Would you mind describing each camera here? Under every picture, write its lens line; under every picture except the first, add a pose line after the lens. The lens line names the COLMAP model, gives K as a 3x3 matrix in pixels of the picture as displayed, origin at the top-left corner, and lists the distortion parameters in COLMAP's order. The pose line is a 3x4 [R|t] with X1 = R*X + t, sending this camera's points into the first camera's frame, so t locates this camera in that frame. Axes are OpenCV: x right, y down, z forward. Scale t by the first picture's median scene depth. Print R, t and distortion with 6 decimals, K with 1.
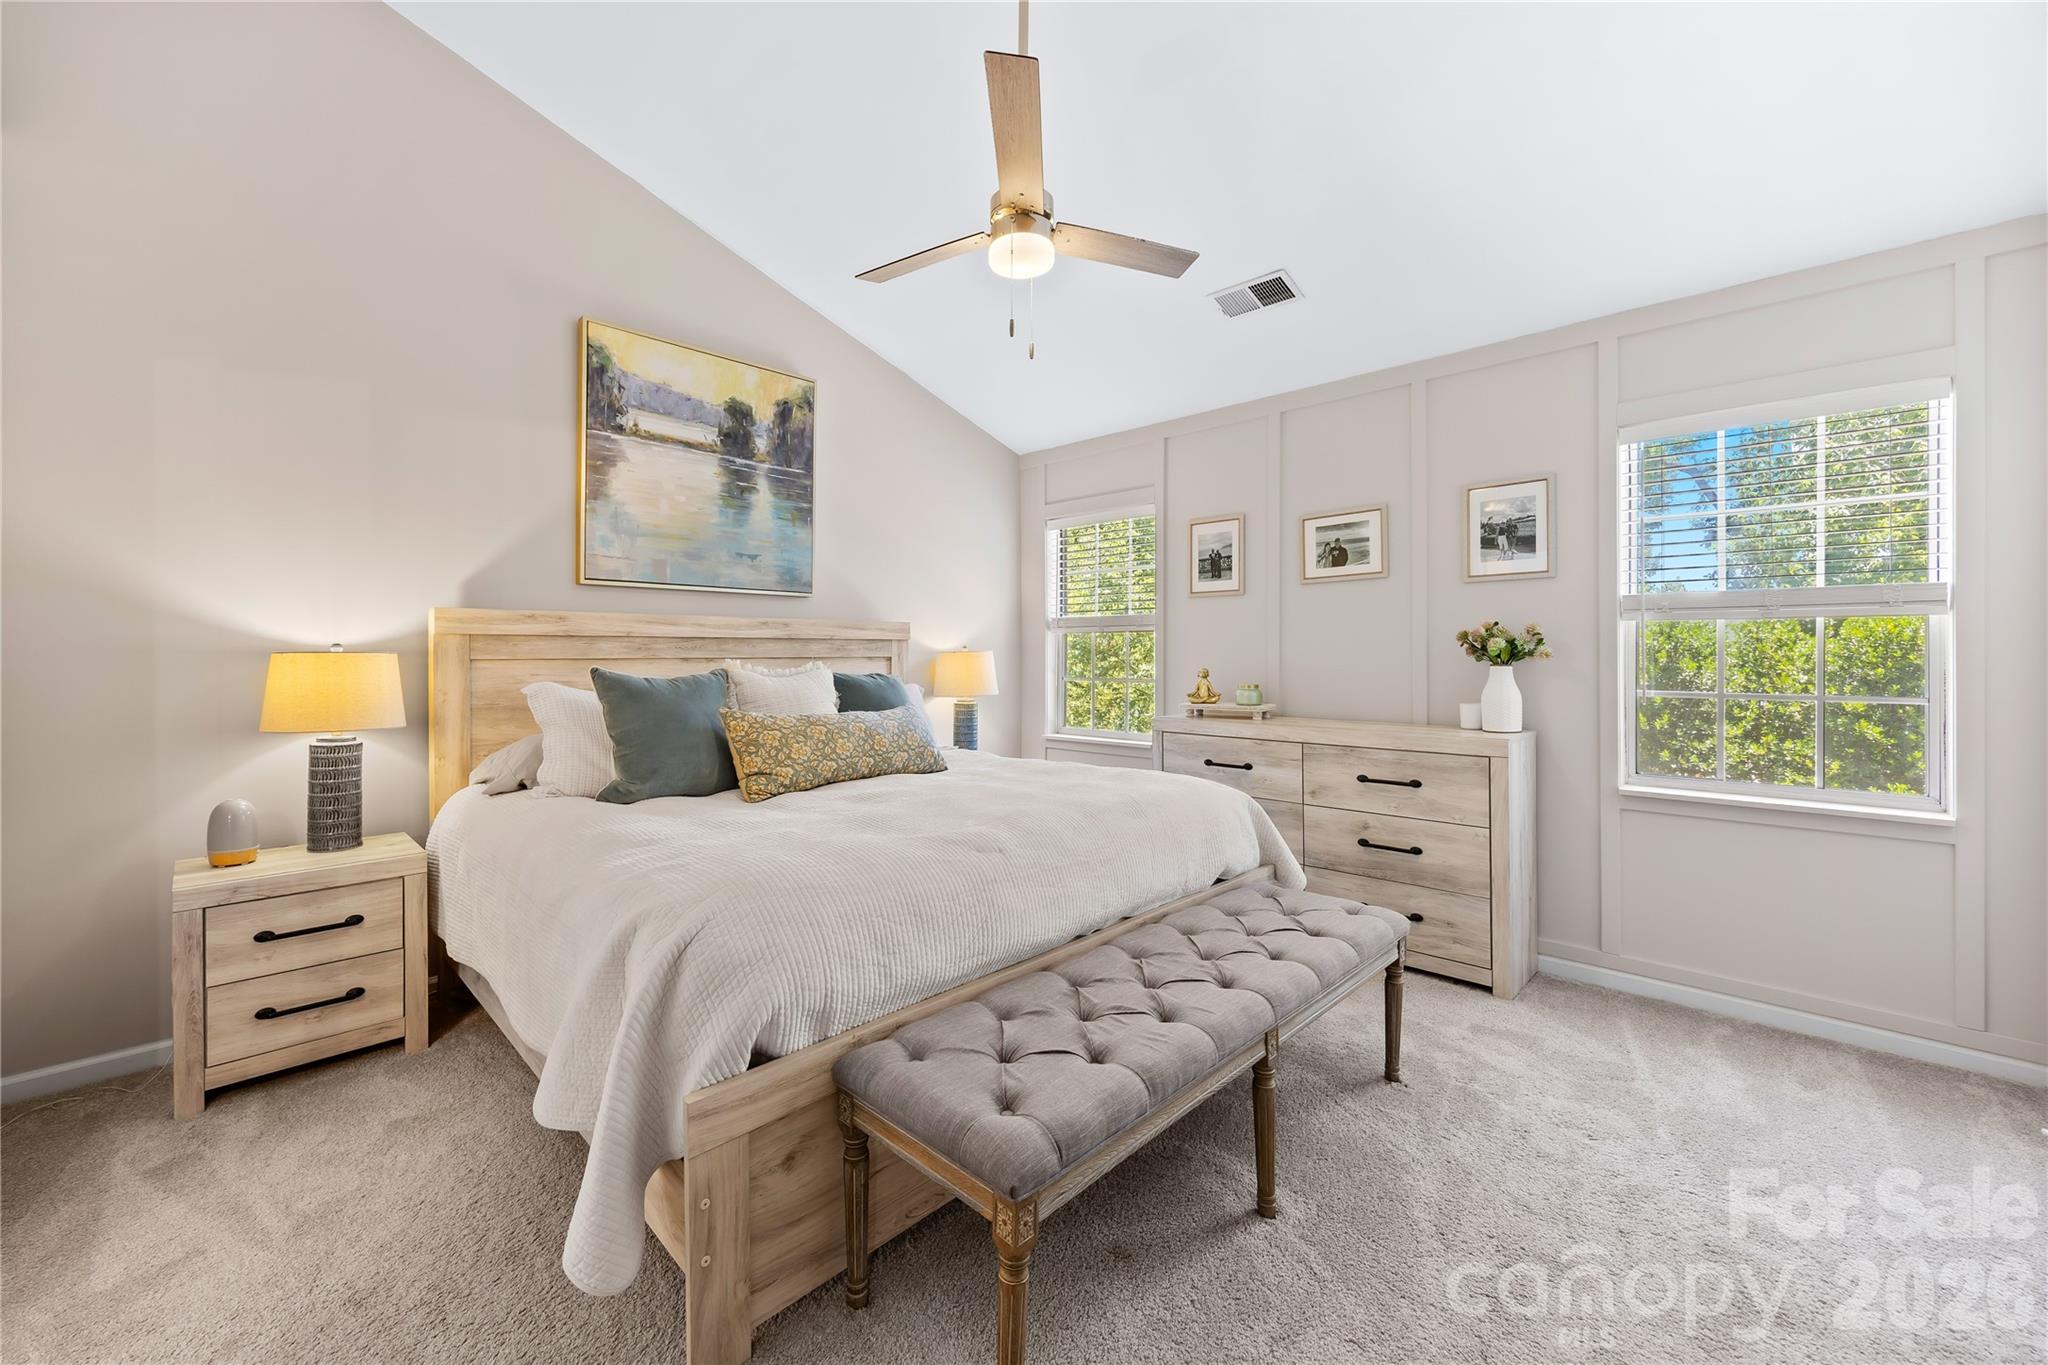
lens RADIAL K [[791.4, 0, 1015.1], [0, 791.4, 665.7], [0, 0, 1]] dist [-0.006232, 0.000892]
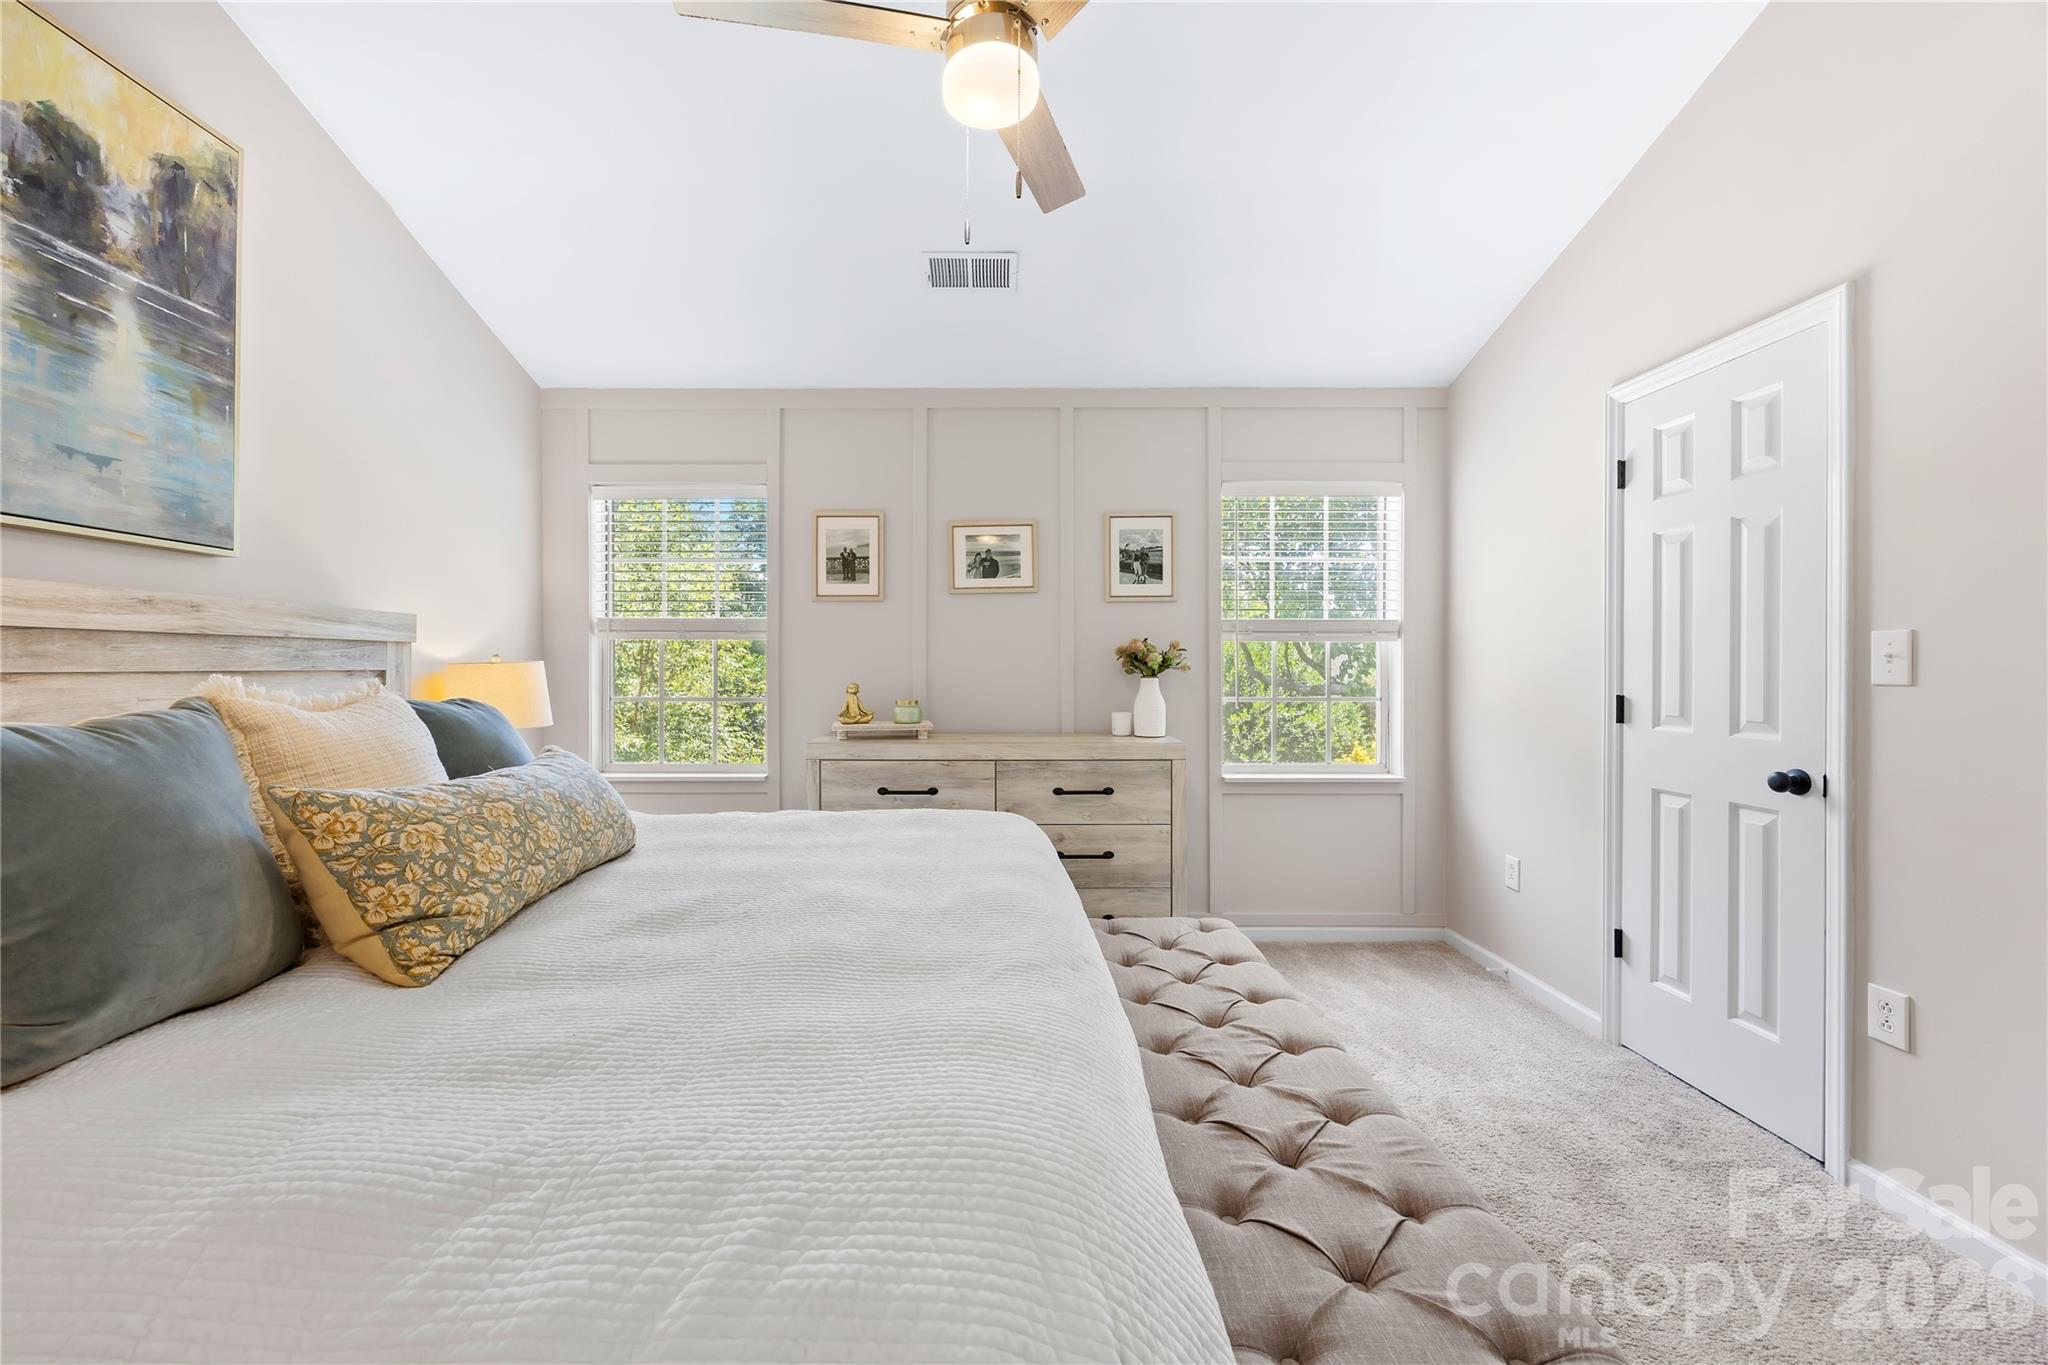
lens RADIAL K [[791.4, 0, 1018.4], [0, 791.4, 679.6], [0, 0, 1]] dist [-0.006232, 0.000892]
pose [[0.723606, -0.008858, 0.690156, -0.261592], [0.008548, 0.999956, 0.003873, -0.002902], [-0.690160, 0.003097, 0.723650, 0.280015]]
